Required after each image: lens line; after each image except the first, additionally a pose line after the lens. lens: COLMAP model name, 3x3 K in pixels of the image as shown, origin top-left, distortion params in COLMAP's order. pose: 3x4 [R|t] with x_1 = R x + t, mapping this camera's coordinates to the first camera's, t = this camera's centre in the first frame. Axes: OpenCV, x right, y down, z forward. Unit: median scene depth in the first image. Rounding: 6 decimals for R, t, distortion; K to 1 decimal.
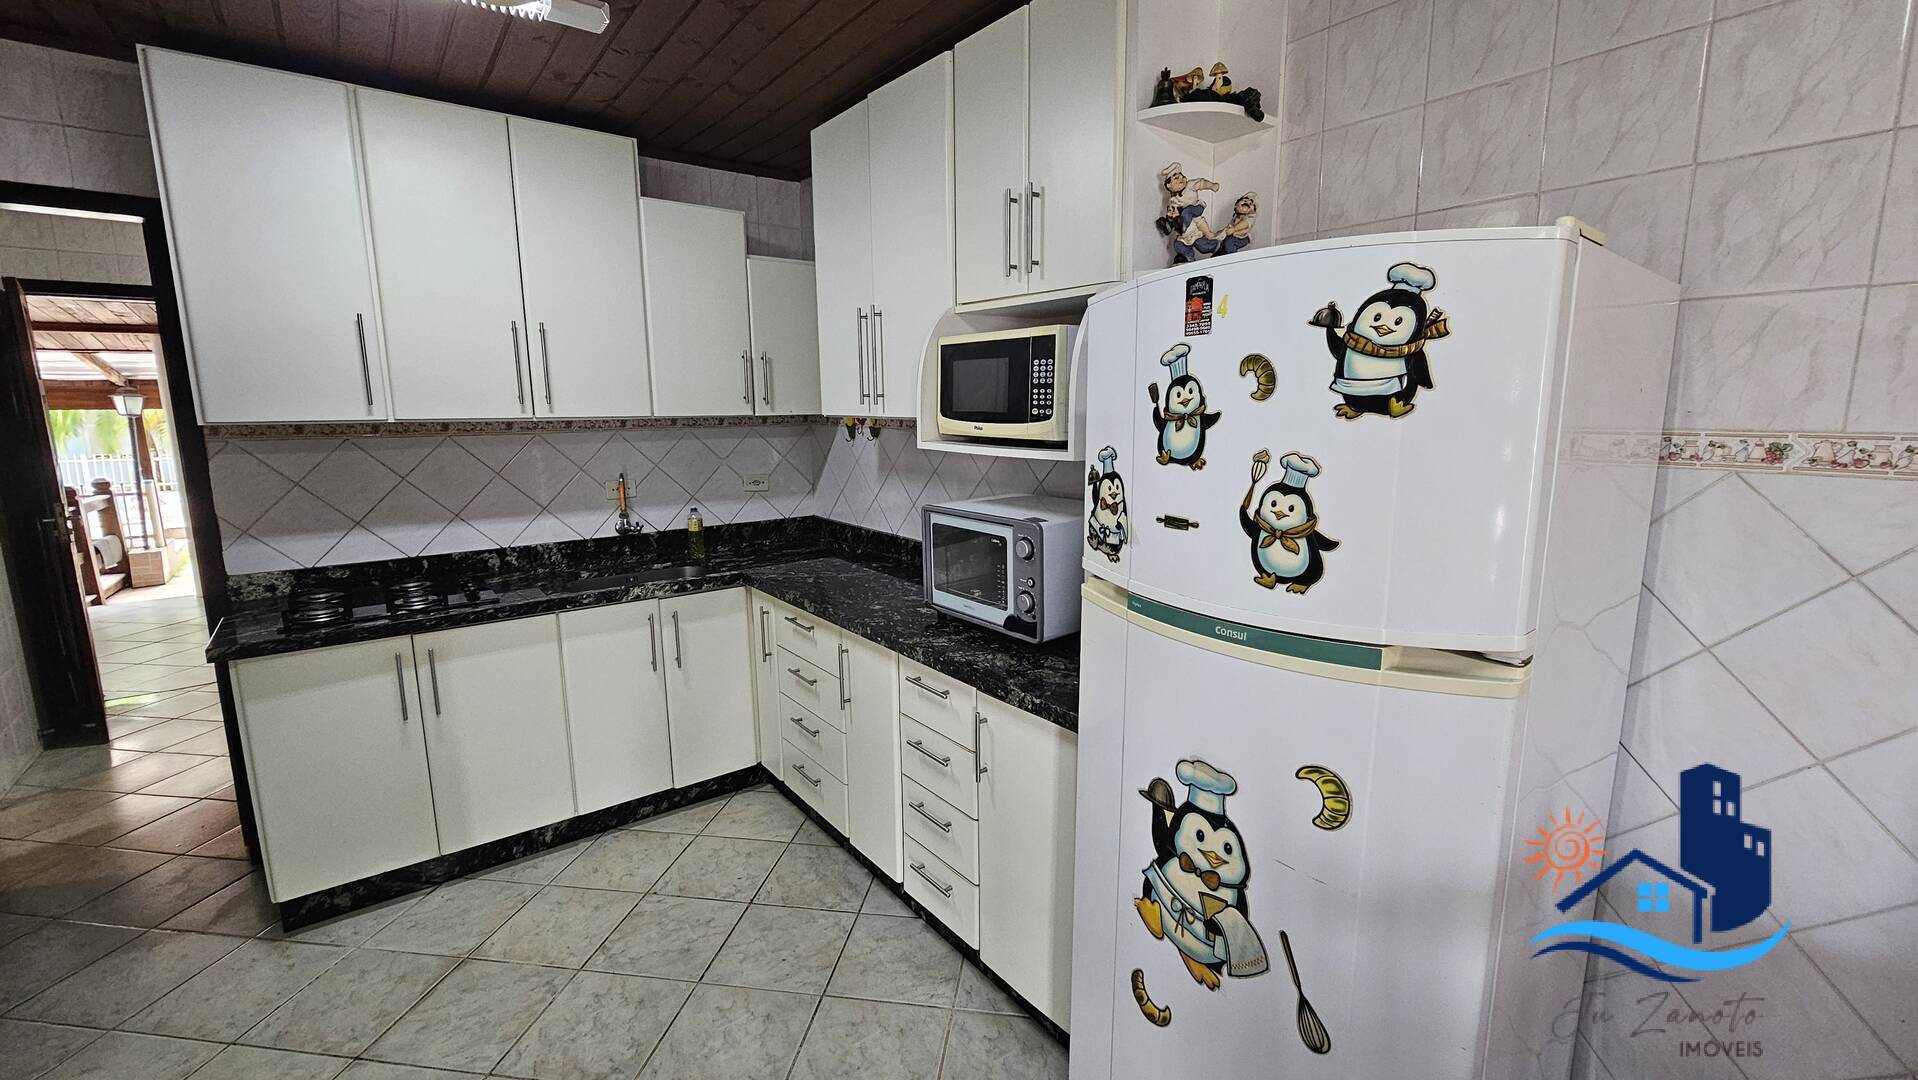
lens RADIAL K [[780.5, 0, 961.6], [0, 780.5, 536.3], [0, 0, 1]] dist [-0.001649, 0.000038]
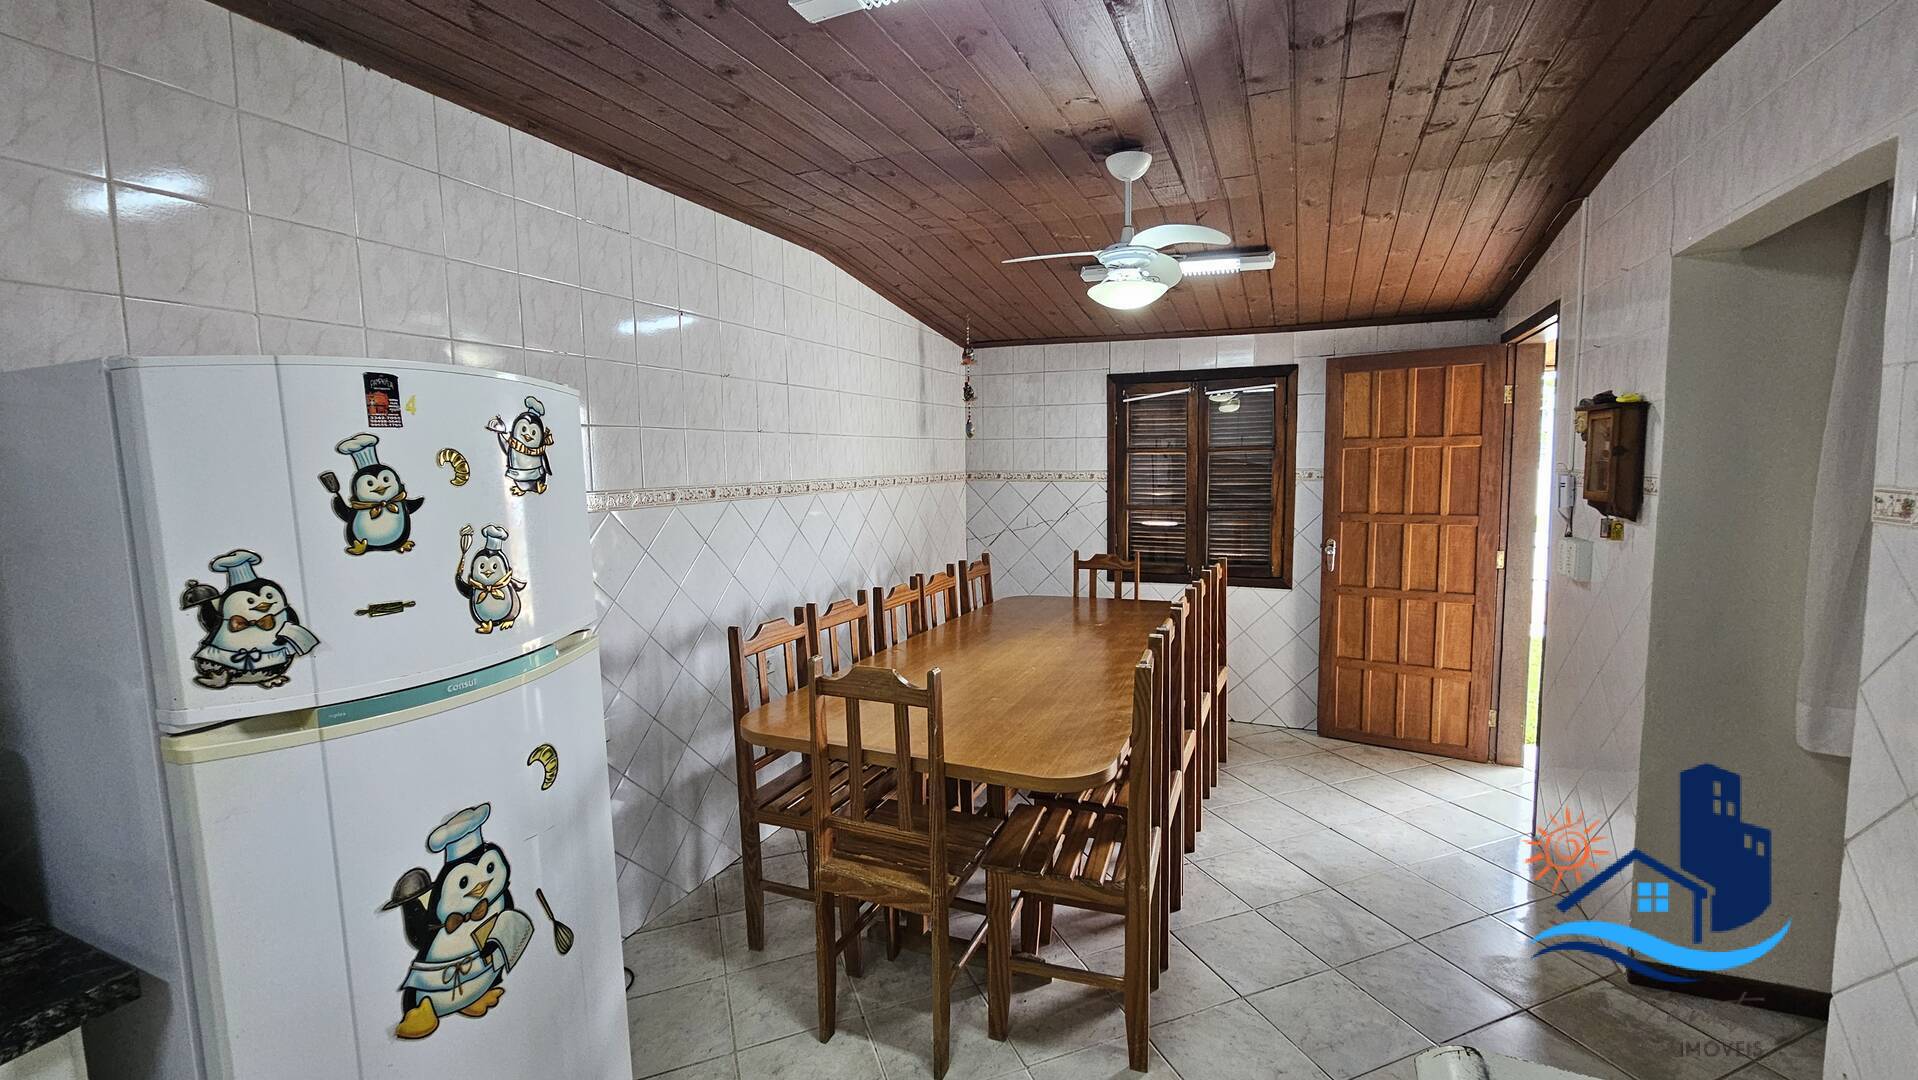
lens RADIAL K [[780.5, 0, 961.6], [0, 780.5, 536.3], [0, 0, 1]] dist [-0.001649, 0.000038]
pose [[-0.480899, -0.072128, 0.873804, -0.861450], [0.168636, 0.970394, 0.172910, -0.141545], [-0.860406, 0.230507, -0.454498, 0.720140]]
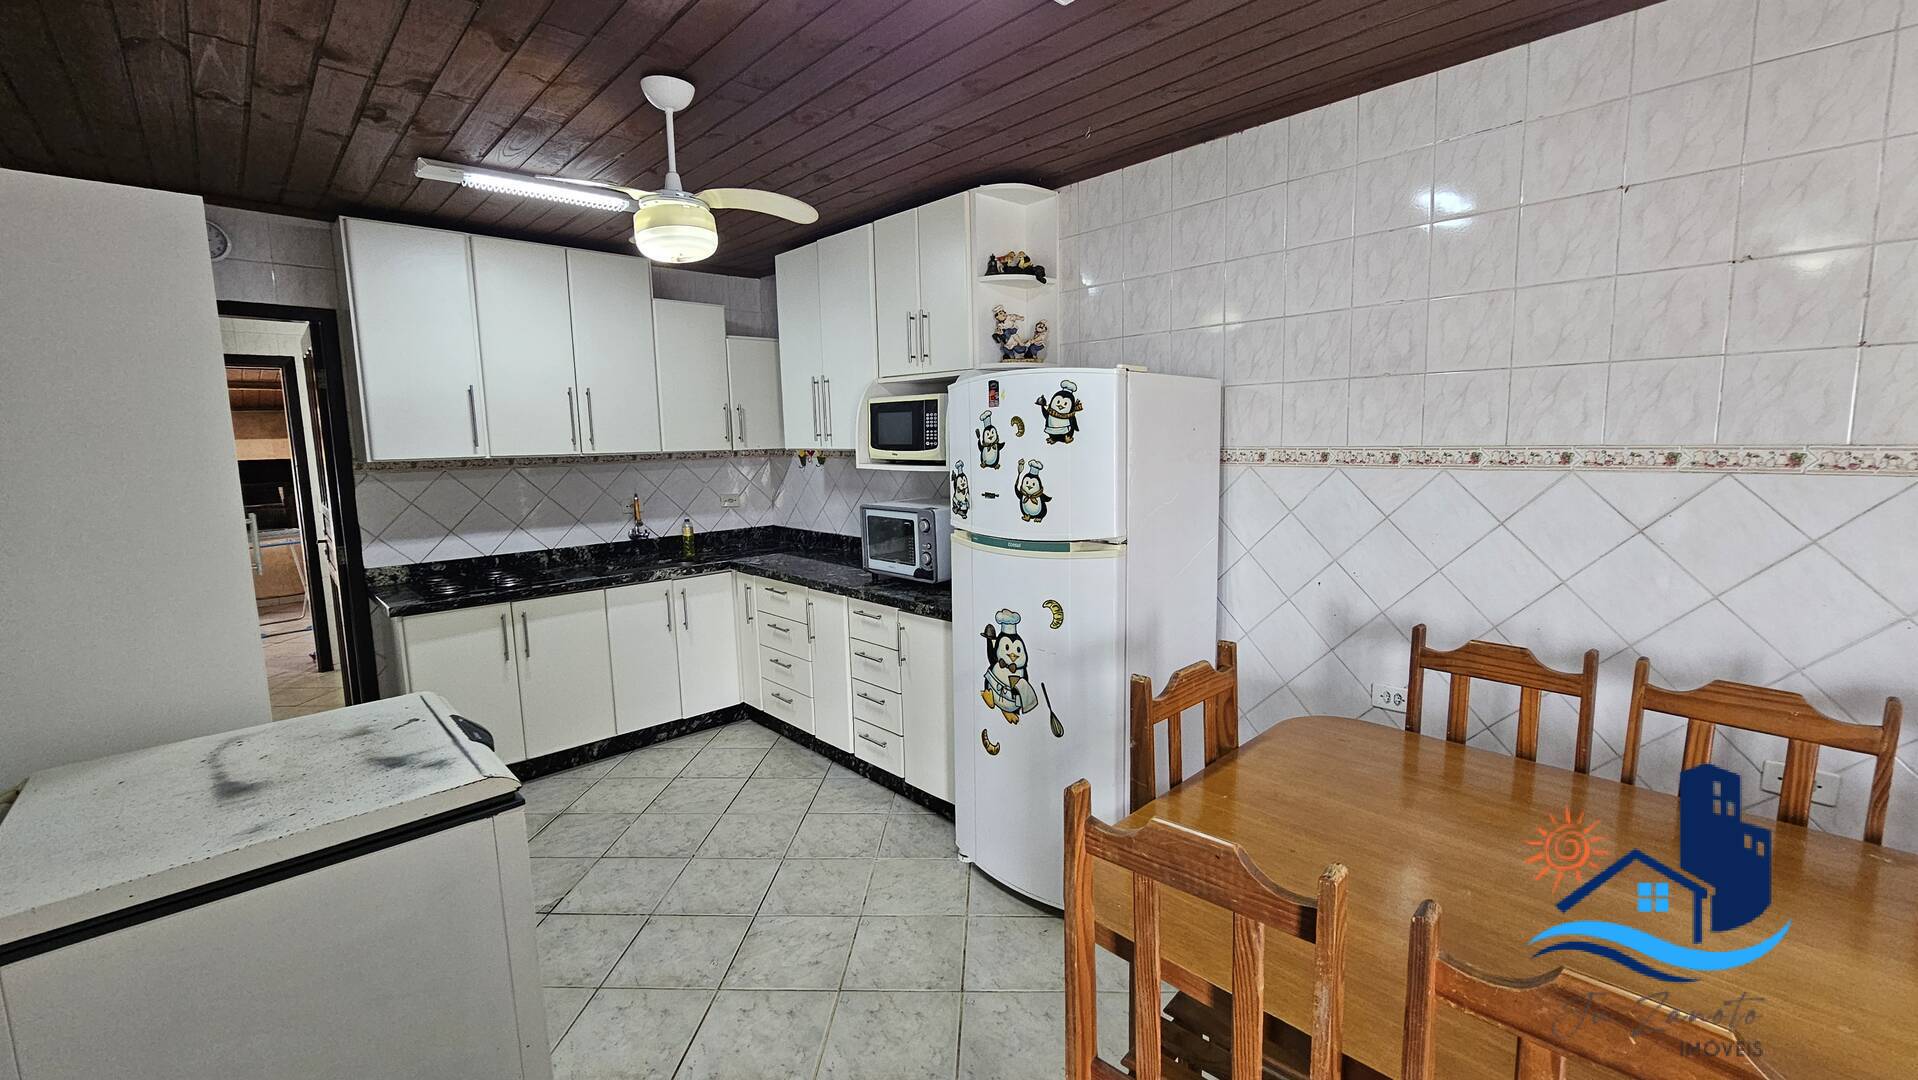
lens RADIAL K [[791.9, 0, 954.4], [0, 791.9, 536.3], [0, 0, 1]] dist [-0.001371, -0.000017]
pose [[0.995729, -0.026549, 0.088429, -0.008206], [0.030422, 0.998623, -0.042739, 0.161943], [-0.087172, 0.045246, 0.995165, -0.984940]]
